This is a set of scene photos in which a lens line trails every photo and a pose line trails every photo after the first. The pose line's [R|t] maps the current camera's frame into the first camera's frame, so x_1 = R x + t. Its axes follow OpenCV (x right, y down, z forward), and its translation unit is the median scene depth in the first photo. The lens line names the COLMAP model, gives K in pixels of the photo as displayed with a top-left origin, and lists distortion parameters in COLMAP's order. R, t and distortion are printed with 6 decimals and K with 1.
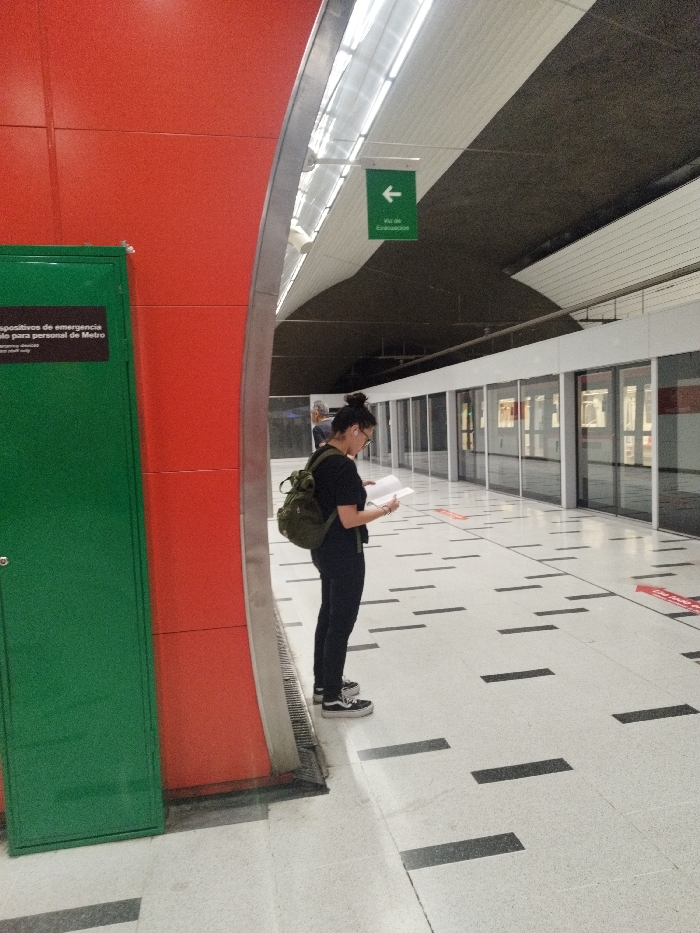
lens RADIAL K [[661.0, 0, 349.8], [0, 661.0, 466.8], [0, 0, 1]] dist [0.036127, -0.036657]
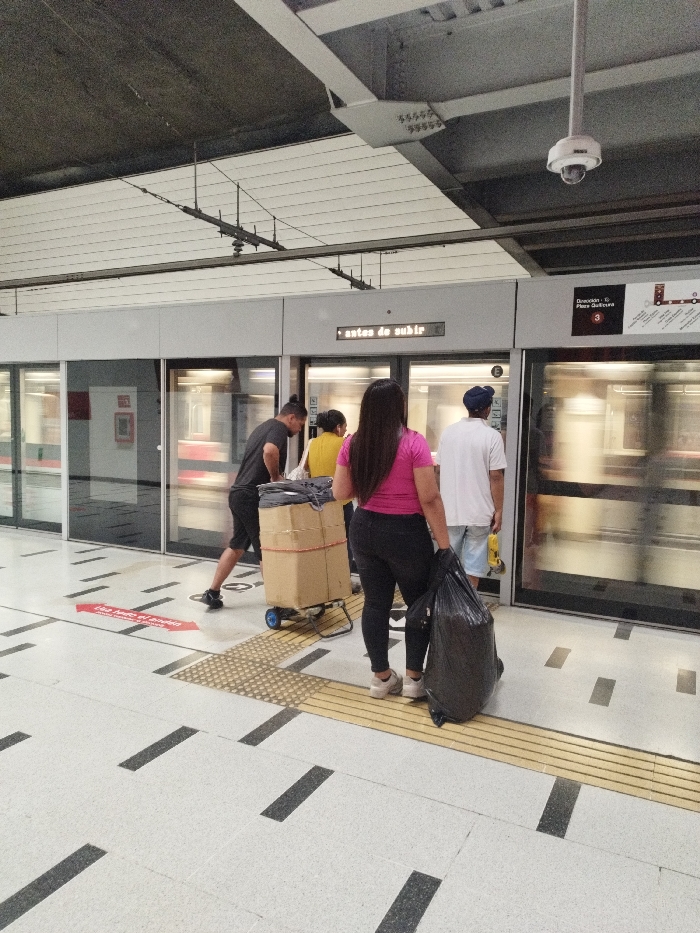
lens RADIAL K [[661.0, 0, 351.8], [0, 661.0, 470.2], [0, 0, 1]] dist [0.036127, -0.036657]
pose [[0.609989, -0.003087, 0.792404, -0.063846], [0.001768, 0.999995, 0.002534, -0.010886], [-0.792408, -0.000145, 0.609992, 0.119948]]
